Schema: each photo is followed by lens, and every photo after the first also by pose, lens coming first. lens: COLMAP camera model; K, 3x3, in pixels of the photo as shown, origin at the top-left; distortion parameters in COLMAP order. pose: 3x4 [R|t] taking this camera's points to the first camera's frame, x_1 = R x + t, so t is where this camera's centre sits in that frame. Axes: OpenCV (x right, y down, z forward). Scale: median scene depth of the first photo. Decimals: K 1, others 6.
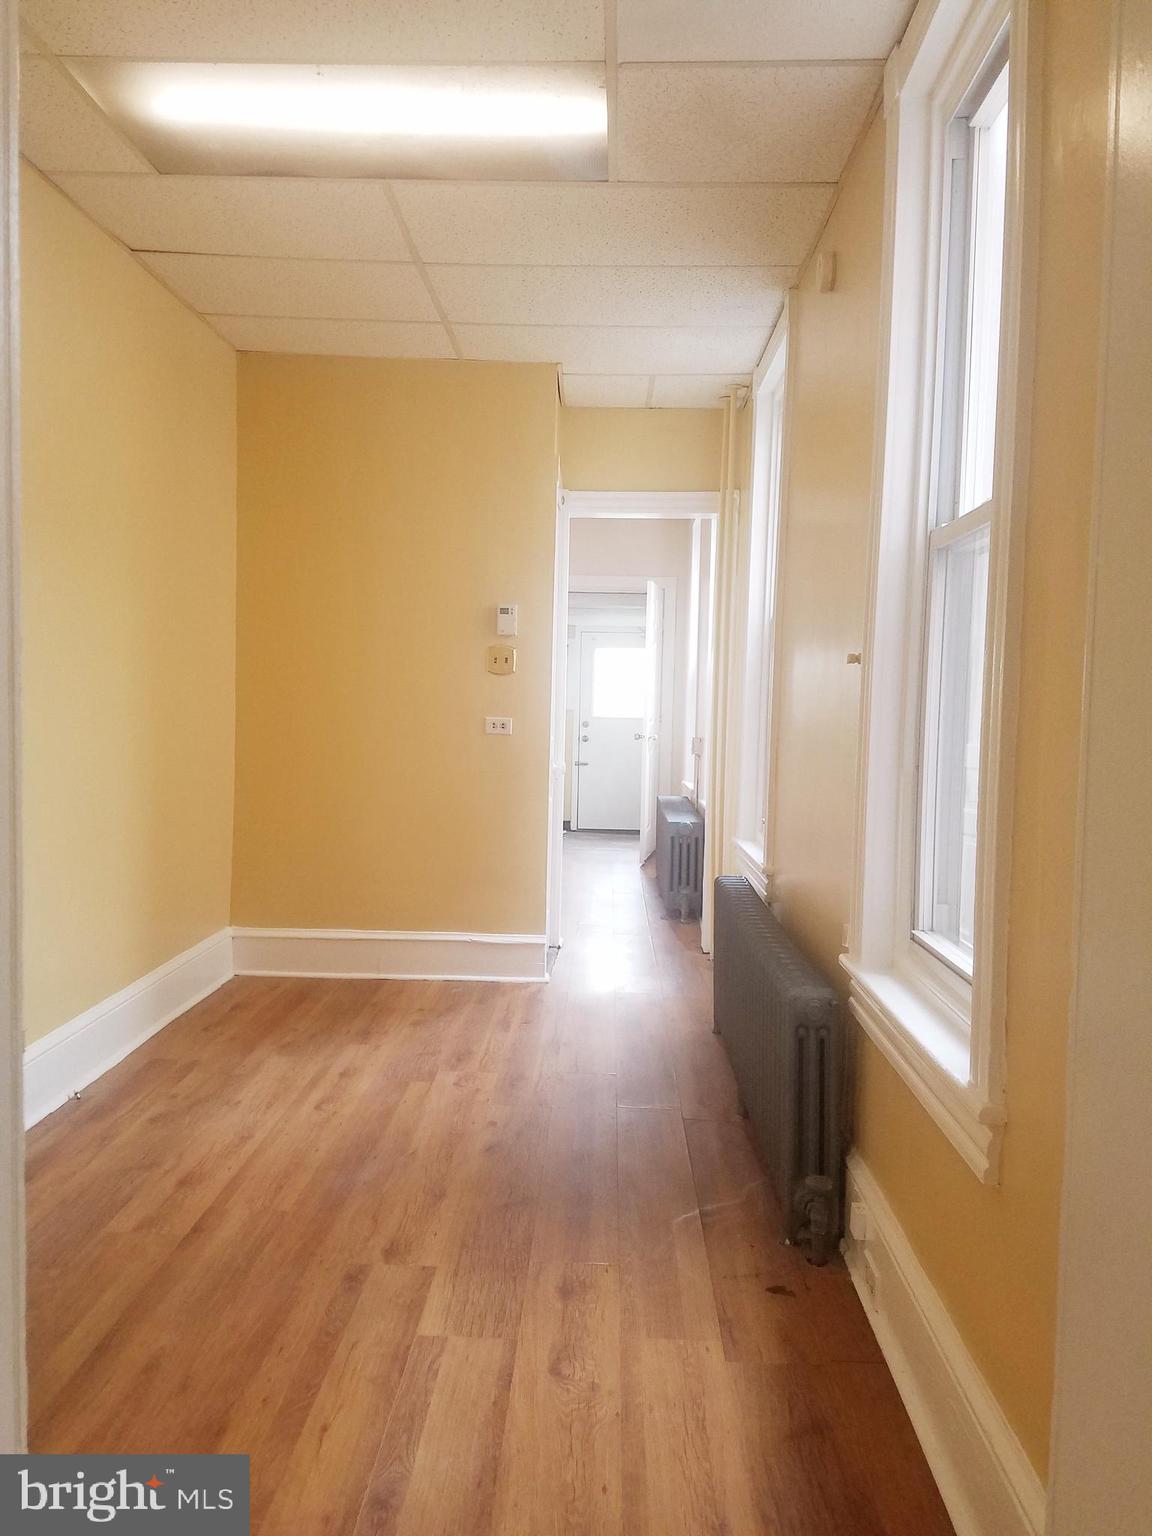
lens RADIAL K [[1178.6, 0, 556.1], [0, 1178.6, 758.5], [0, 0, 1]] dist [0.104021, -0.178482]
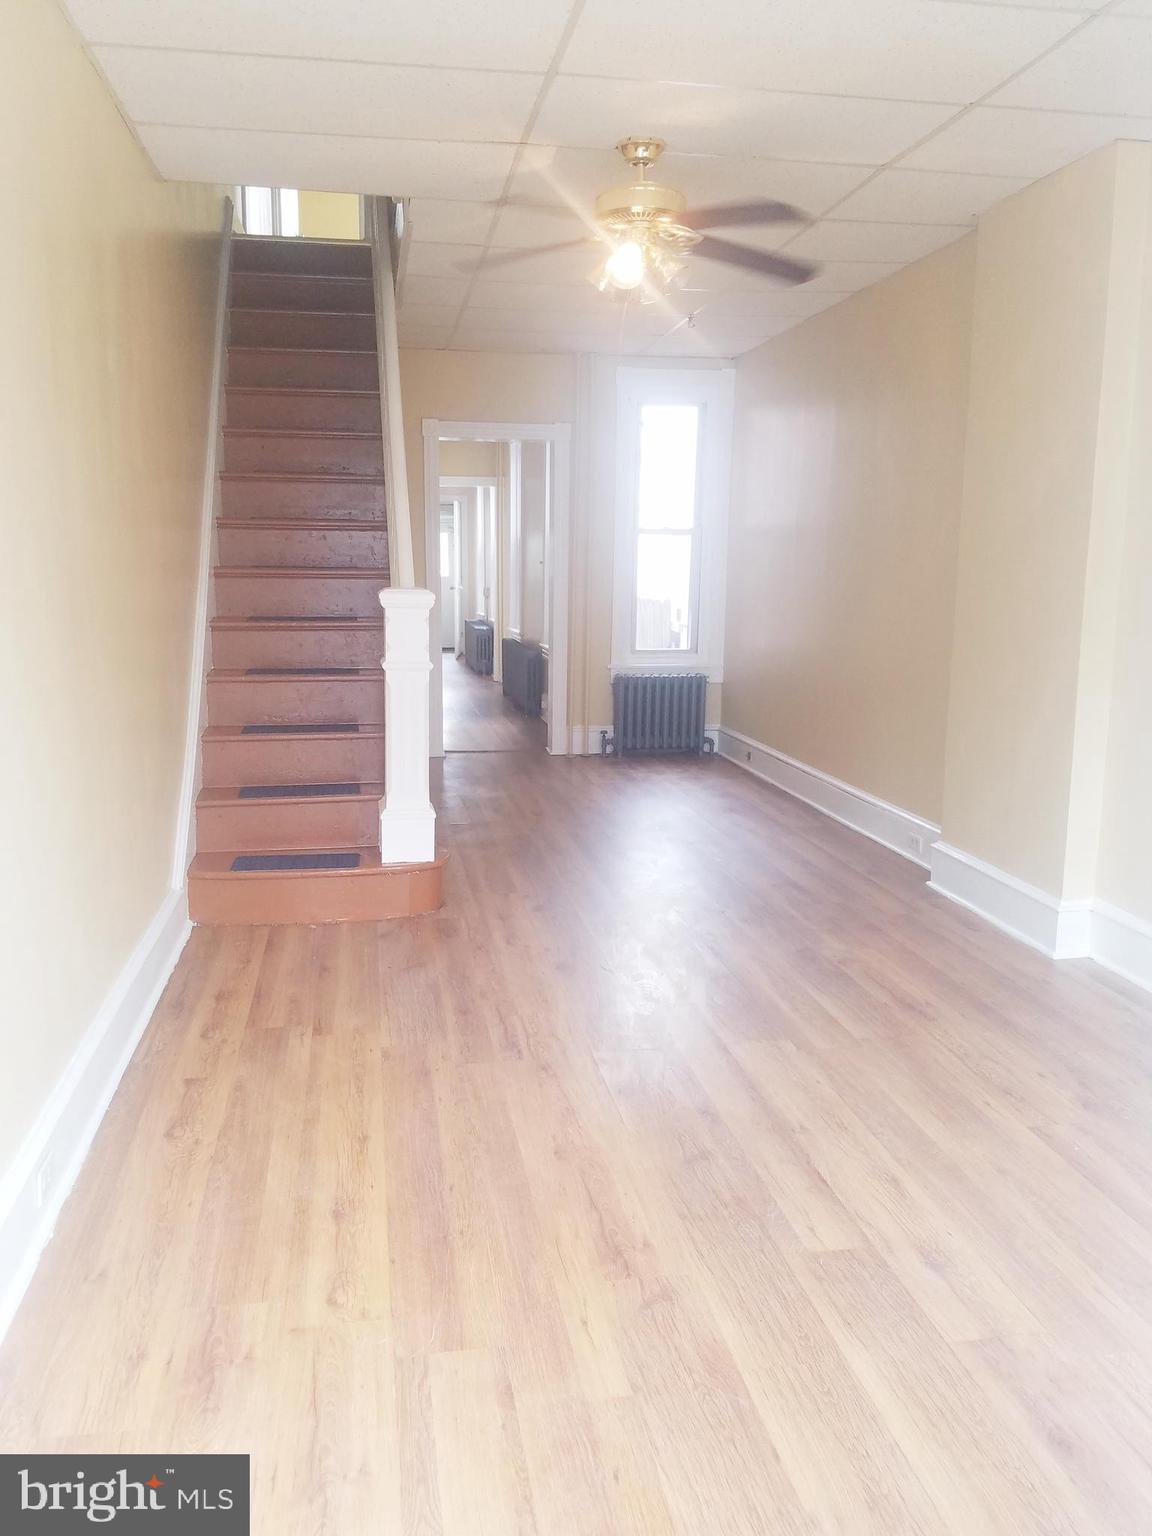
lens RADIAL K [[1174.1, 0, 549.8], [0, 1174.1, 756.0], [0, 0, 1]] dist [0.190464, -0.326075]
pose [[0.980457, -0.049539, 0.190393, -0.172597], [0.025658, 0.991710, 0.125905, 0.016564], [-0.195052, -0.118559, 0.973601, -1.016021]]
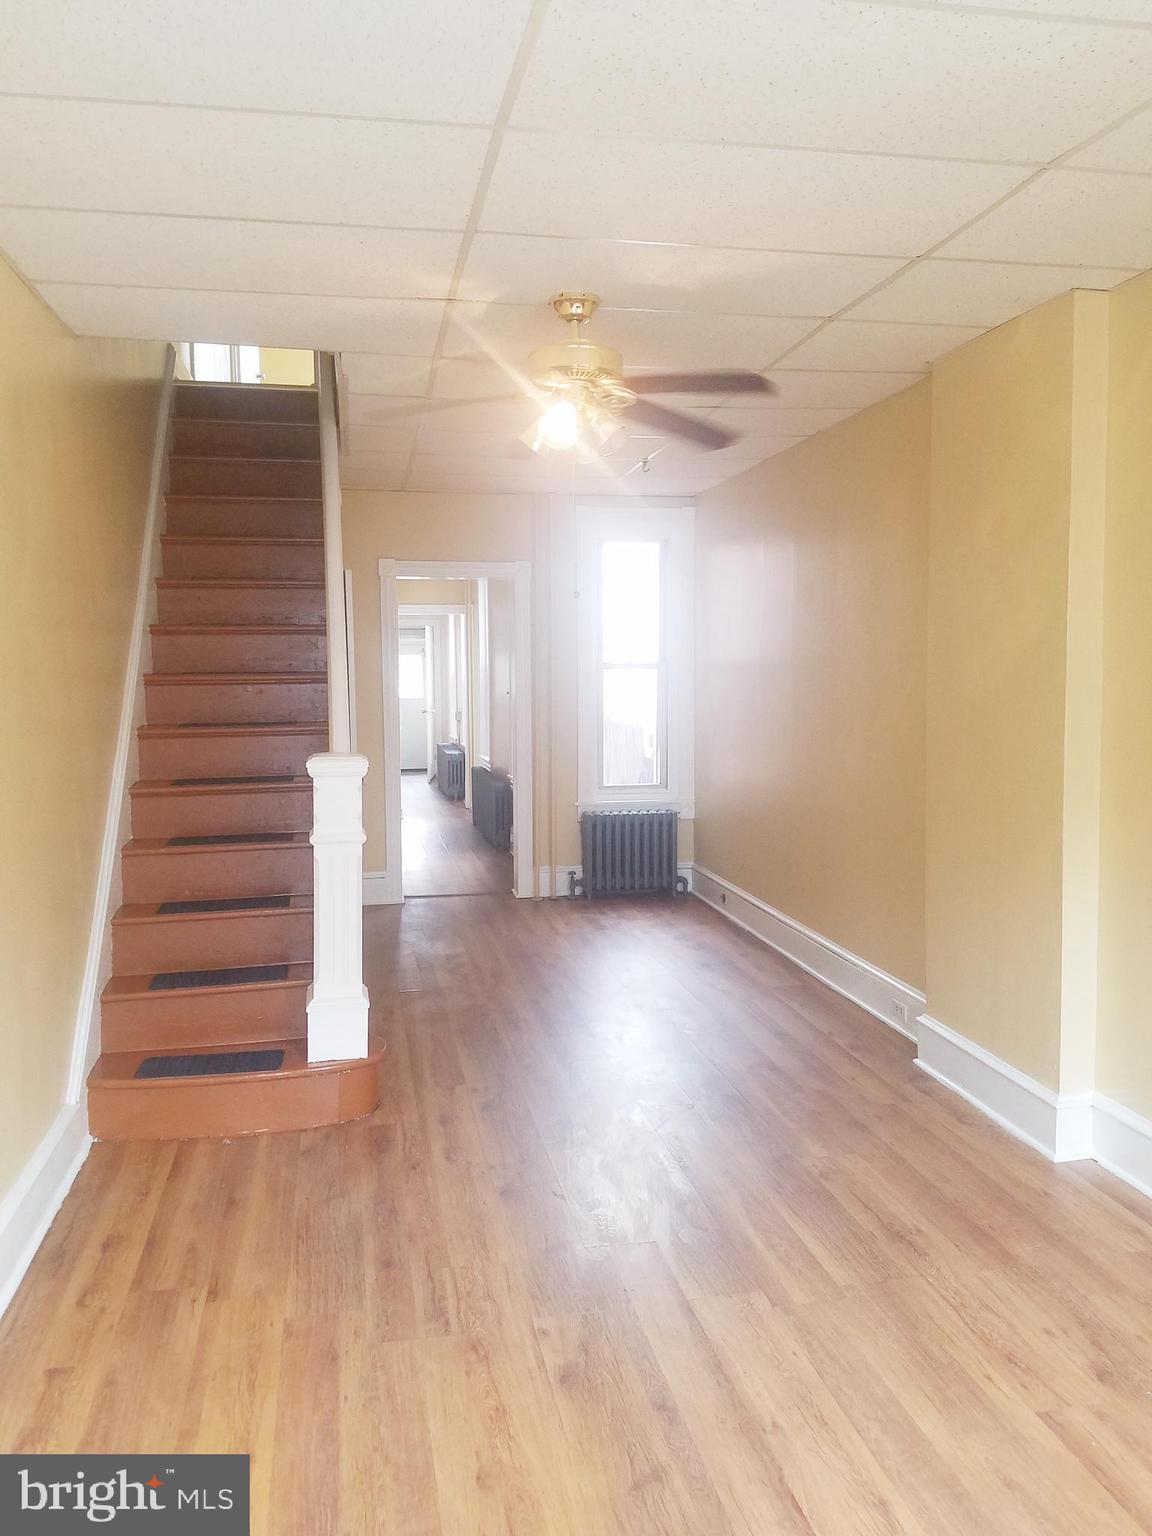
lens RADIAL K [[1178.6, 0, 556.1], [0, 1178.6, 758.5], [0, 0, 1]] dist [0.104021, -0.178482]
pose [[0.975830, -0.048202, 0.213148, -0.145827], [0.041066, 0.998442, 0.037785, -0.007152], [-0.214637, -0.028118, 0.976289, -0.972210]]
